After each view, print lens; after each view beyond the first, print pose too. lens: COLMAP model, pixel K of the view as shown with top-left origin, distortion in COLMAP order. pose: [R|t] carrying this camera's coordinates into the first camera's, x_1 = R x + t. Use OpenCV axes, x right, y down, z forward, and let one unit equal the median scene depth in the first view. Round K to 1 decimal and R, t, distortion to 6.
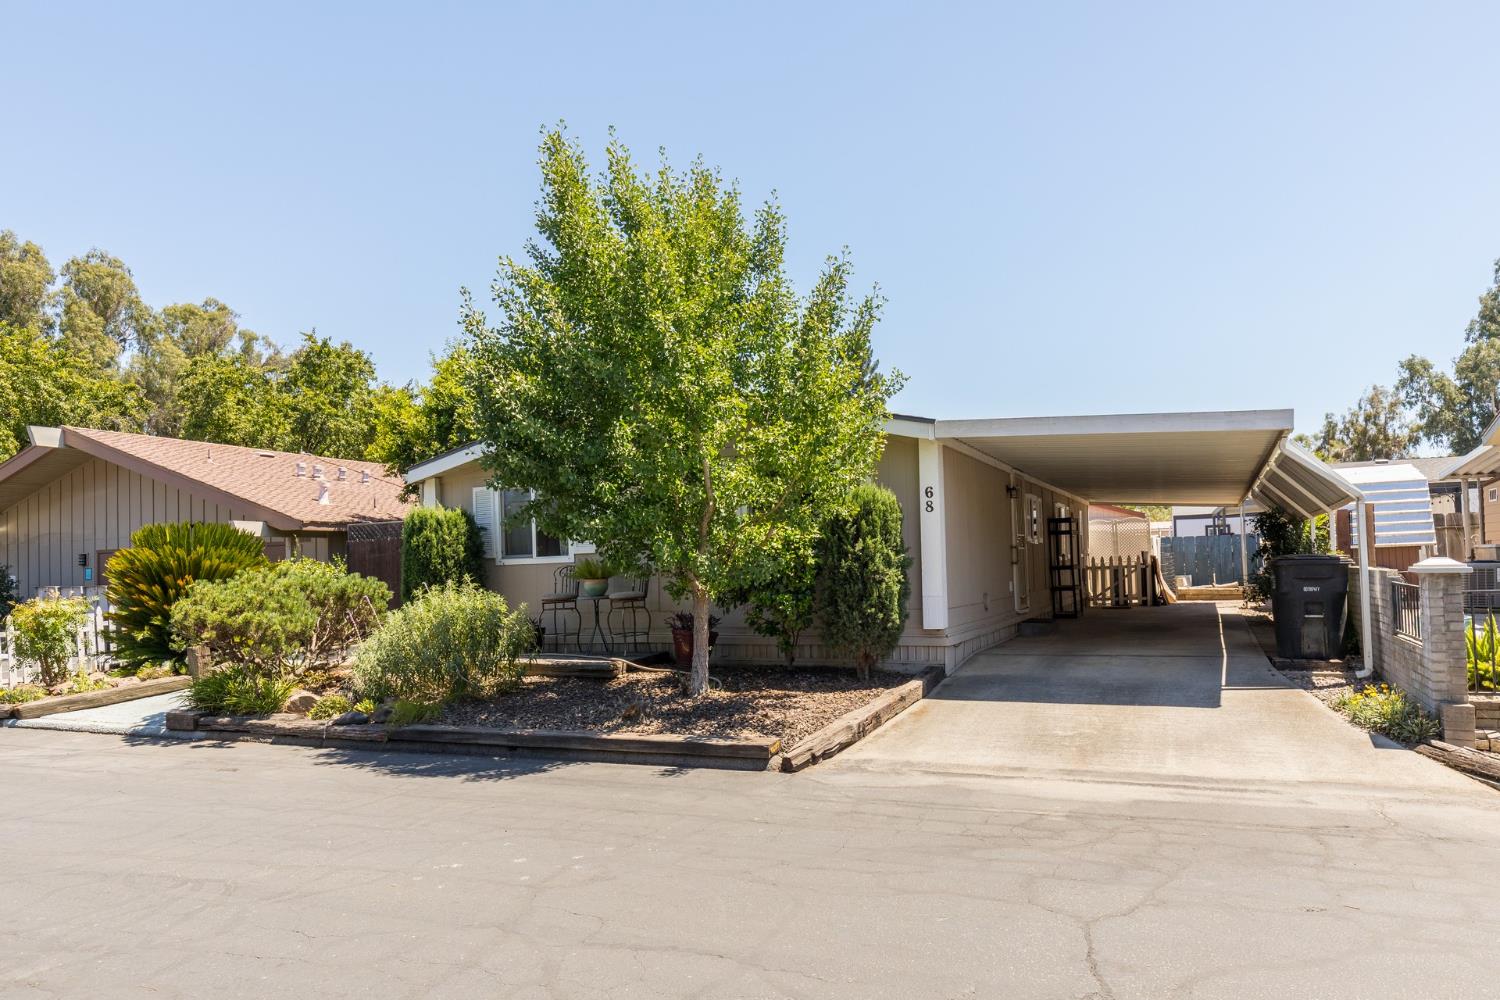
lens RADIAL K [[1025.8, 0, 755.2], [0, 1025.8, 508.0], [0, 0, 1]] dist [0.001878, -0.004291]
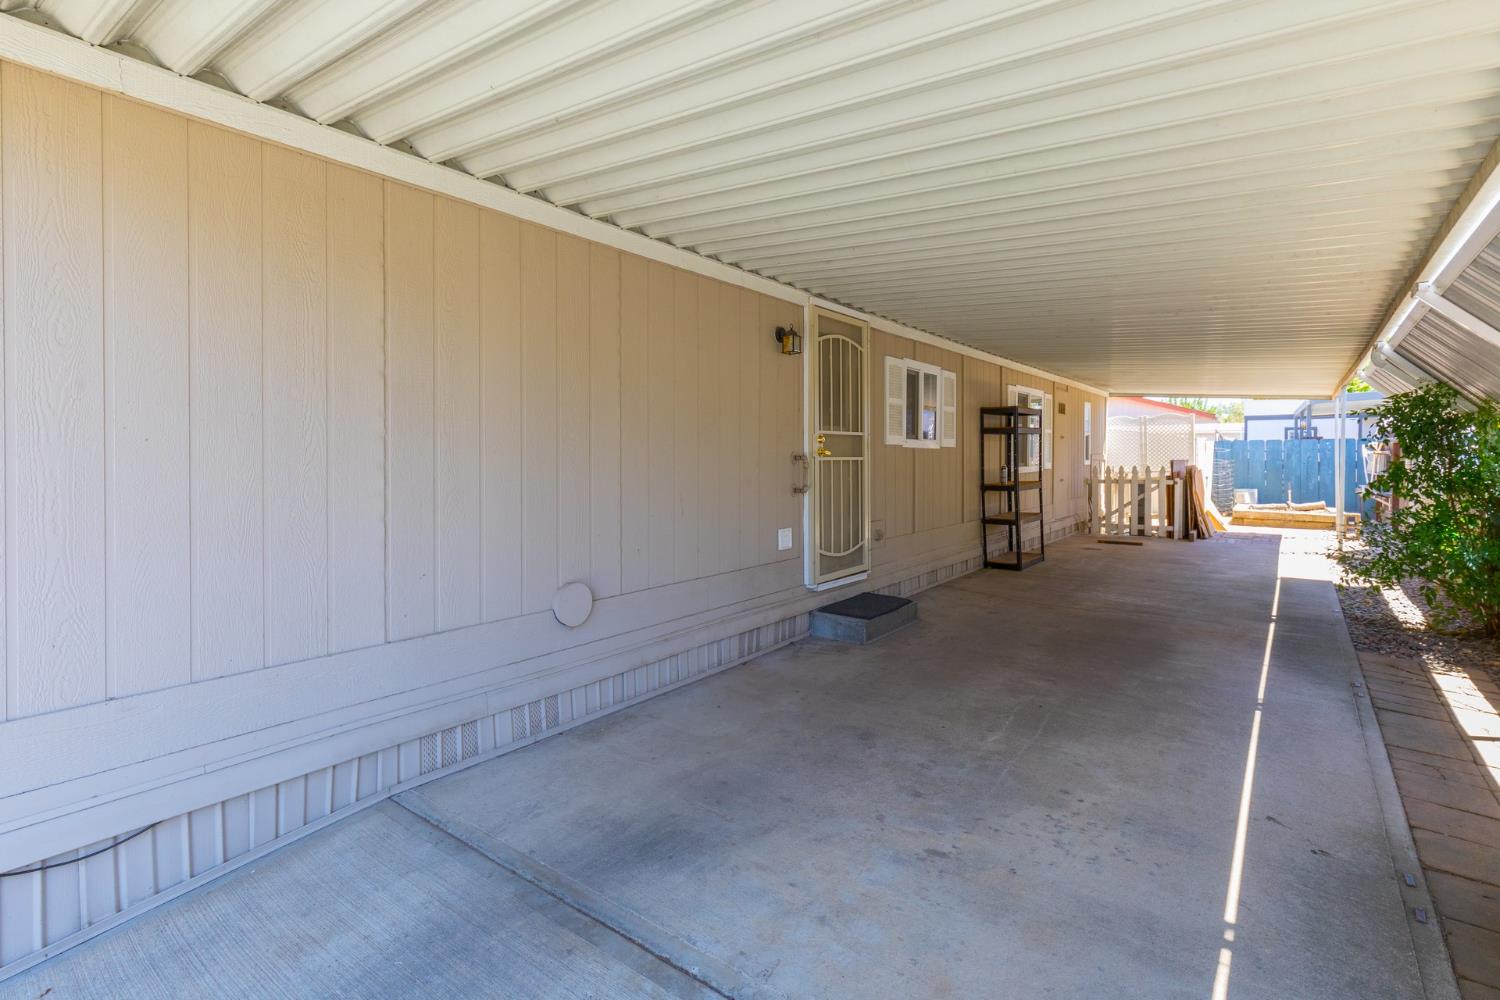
lens RADIAL K [[698.4, 0, 774.2], [0, 698.4, 450.2], [0, 0, 1]] dist [0.010290, -0.004599]
pose [[0.974696, 0.023461, -0.222301, 0.313093], [-0.011395, 0.998399, 0.055402, 0.016768], [0.223245, -0.051467, 0.973403, 0.677259]]
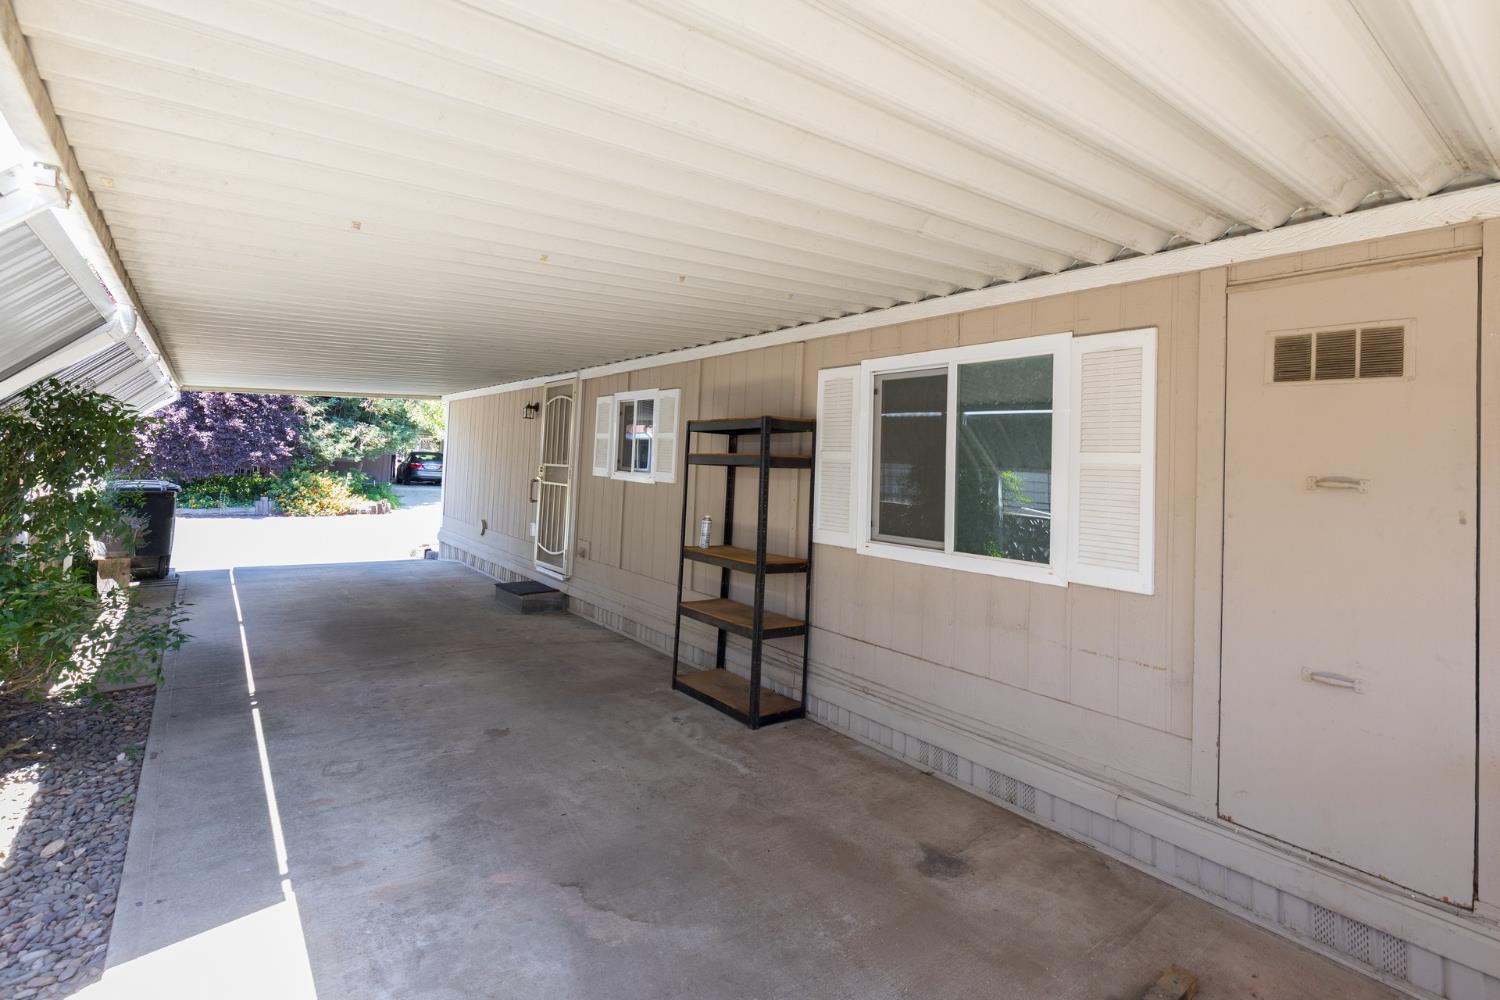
lens RADIAL K [[698.4, 0, 750.0], [0, 698.4, 446.4], [0, 0, 1]] dist [0.010290, -0.004599]
pose [[-0.476662, -0.027604, -0.878653, 0.634349], [0.013473, 0.999160, -0.038699, 0.034818], [0.878984, -0.030284, -0.475889, 1.380852]]
